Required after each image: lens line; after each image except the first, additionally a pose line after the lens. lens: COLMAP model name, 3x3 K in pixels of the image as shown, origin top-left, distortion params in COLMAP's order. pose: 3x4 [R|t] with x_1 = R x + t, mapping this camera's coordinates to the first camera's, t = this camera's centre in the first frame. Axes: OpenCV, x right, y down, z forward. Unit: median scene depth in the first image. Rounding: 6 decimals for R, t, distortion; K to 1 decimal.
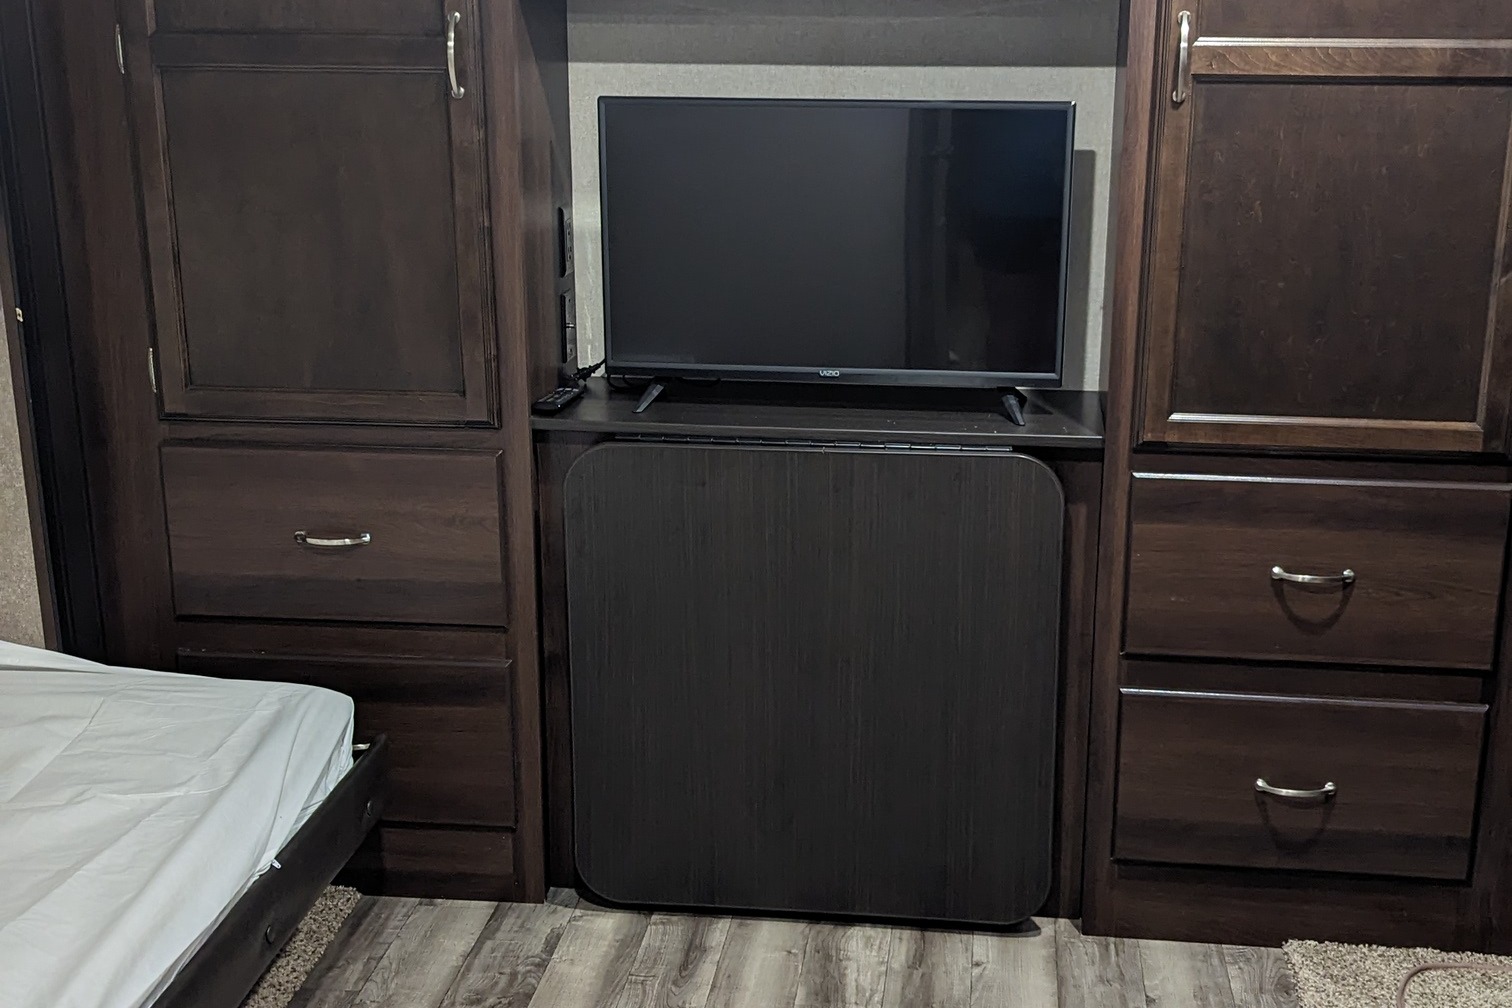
lens RADIAL K [[1859.6, 0, 756.0], [0, 1859.6, 504.0], [0, 0, 1]] dist [0.011040, 0.019141]
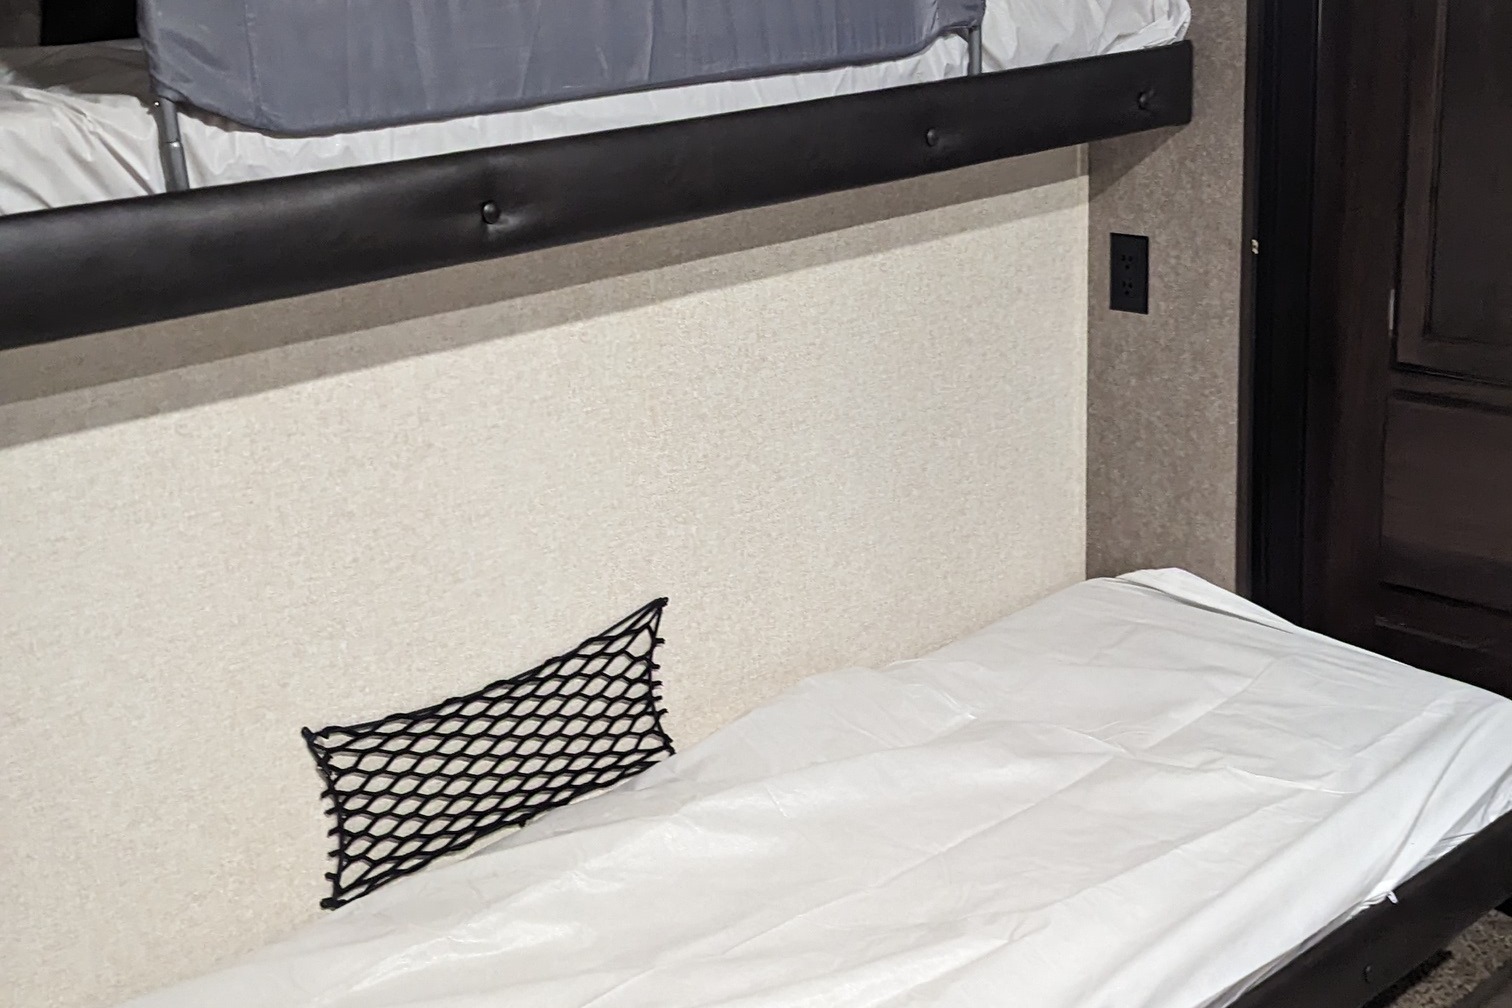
lens RADIAL K [[1859.6, 0, 756.0], [0, 1859.6, 504.0], [0, 0, 1]] dist [0.011040, 0.019141]
pose [[0.758509, 0.154126, -0.633174, 0.038965], [-0.121681, 0.988038, 0.094738, -0.033253], [0.640202, 0.005185, 0.768189, 0.112640]]
